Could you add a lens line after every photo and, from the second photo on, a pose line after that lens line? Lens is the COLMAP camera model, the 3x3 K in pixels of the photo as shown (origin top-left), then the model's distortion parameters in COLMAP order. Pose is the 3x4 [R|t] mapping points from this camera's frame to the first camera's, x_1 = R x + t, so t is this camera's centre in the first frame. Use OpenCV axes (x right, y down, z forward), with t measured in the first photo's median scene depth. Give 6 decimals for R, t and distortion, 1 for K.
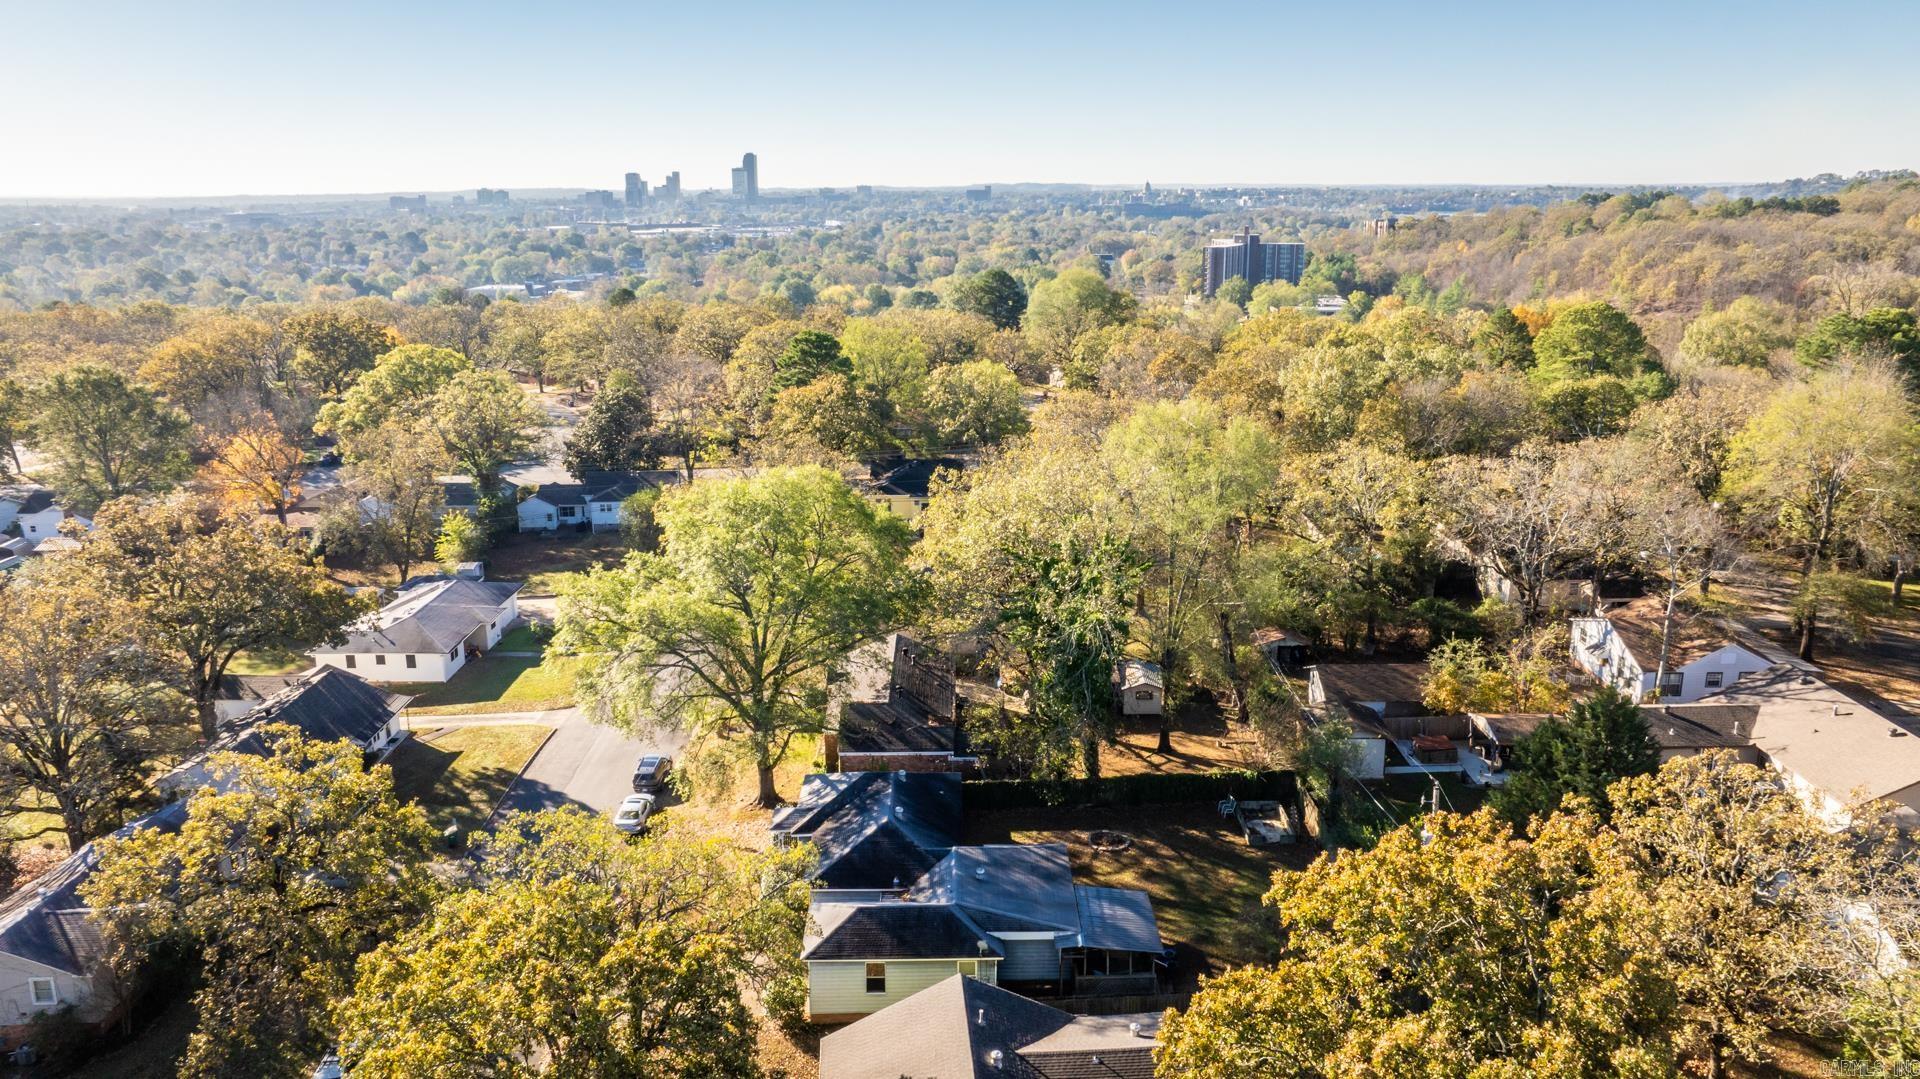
lens RADIAL K [[1386.3, 0, 960.0], [0, 1386.3, 539.5], [0, 0, 1]] dist [-0.027870, -0.002143]
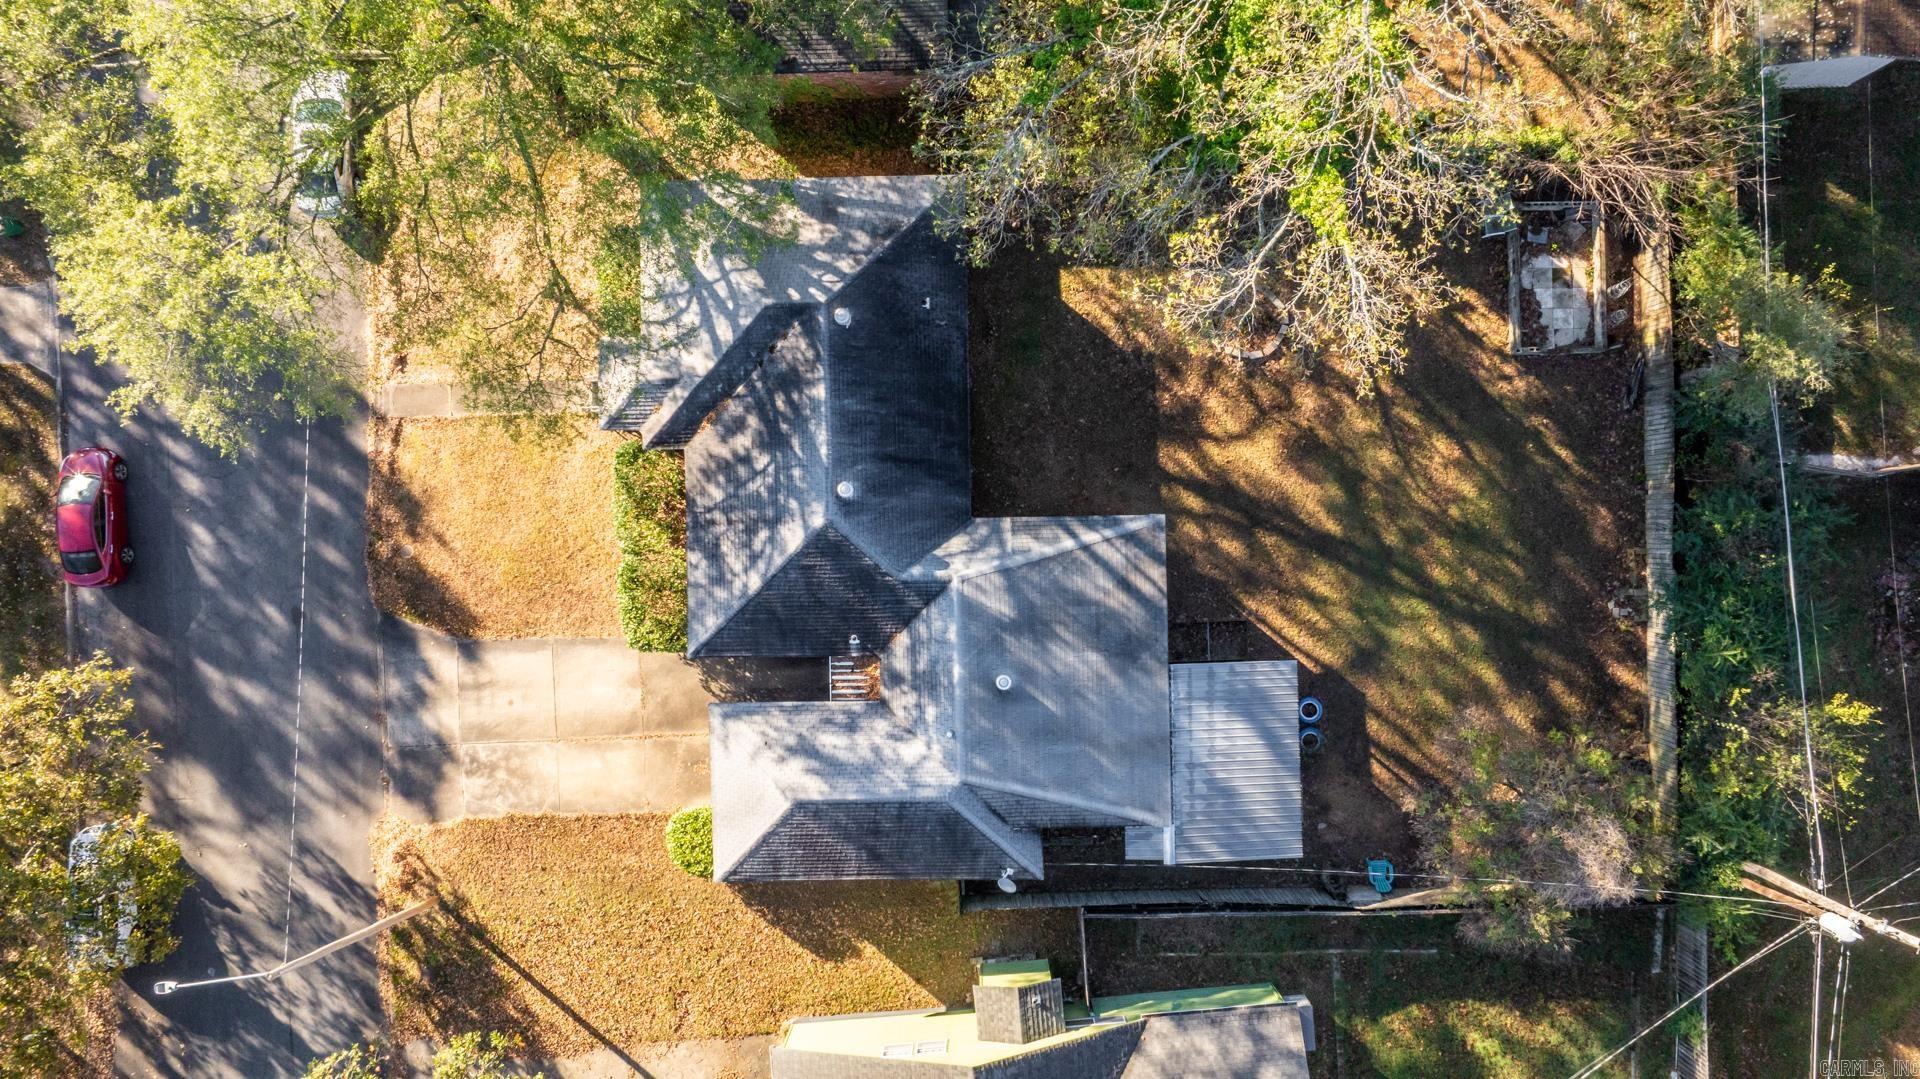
lens RADIAL K [[1386.3, 0, 960.0], [0, 1386.3, 539.5], [0, 0, 1]] dist [-0.027870, -0.002143]
pose [[0.999925, -0.011423, 0.004374, -0.003728], [-0.001334, 0.253584, 0.967313, -0.289015], [-0.012159, -0.967246, 0.253549, 0.830399]]
